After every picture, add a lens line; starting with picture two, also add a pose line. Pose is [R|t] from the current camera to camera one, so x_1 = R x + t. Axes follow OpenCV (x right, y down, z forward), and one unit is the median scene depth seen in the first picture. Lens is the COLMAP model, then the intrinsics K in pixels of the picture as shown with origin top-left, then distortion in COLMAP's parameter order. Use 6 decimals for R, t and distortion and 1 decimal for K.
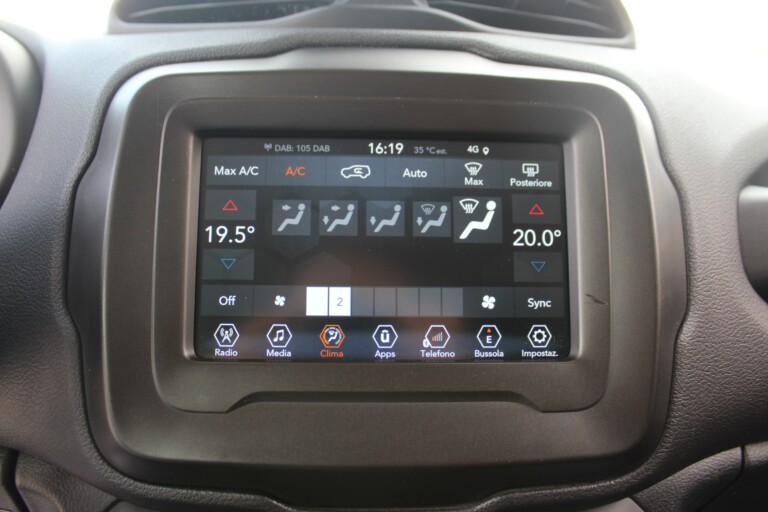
lens RADIAL K [[627.1, 0, 384.6], [0, 627.1, 253.1], [0, 0, 1]] dist [-0.172960, 0.137400]
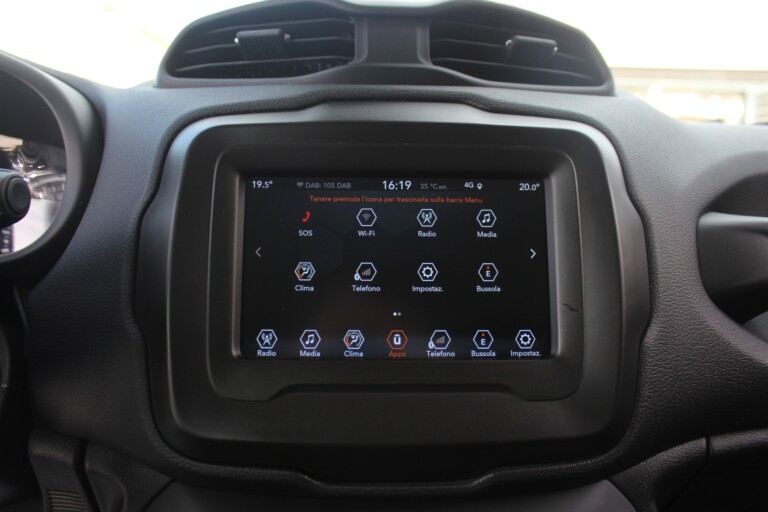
lens RADIAL K [[627.1, 0, 384.6], [0, 627.1, 253.1], [0, 0, 1]] dist [-0.172960, 0.137400]
pose [[0.999837, -0.006334, -0.016923, -0.002197], [0.005591, 0.999033, -0.043613, 0.018134], [0.017183, 0.043511, 0.998905, -0.219443]]
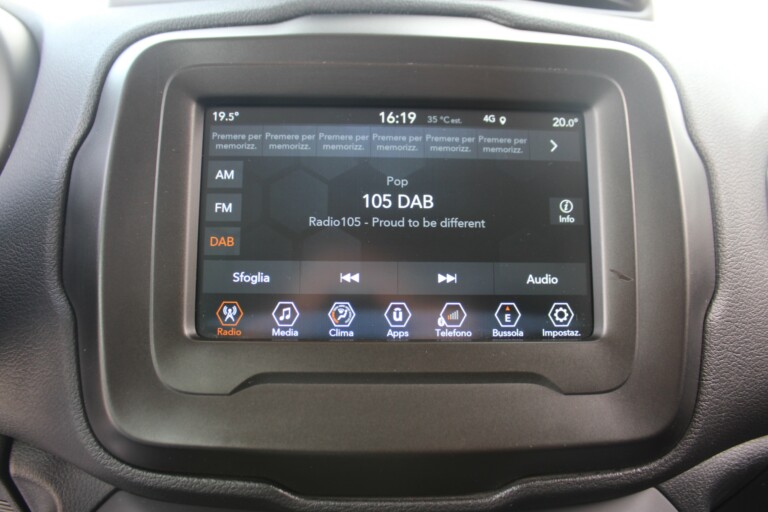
lens RADIAL K [[627.1, 0, 384.6], [0, 627.1, 253.1], [0, 0, 1]] dist [-0.172960, 0.137400]
pose [[0.999954, -0.002095, -0.009390, -0.009887], [0.002086, 0.999997, -0.001011, 0.041073], [0.009393, 0.000992, 0.999955, 0.054981]]
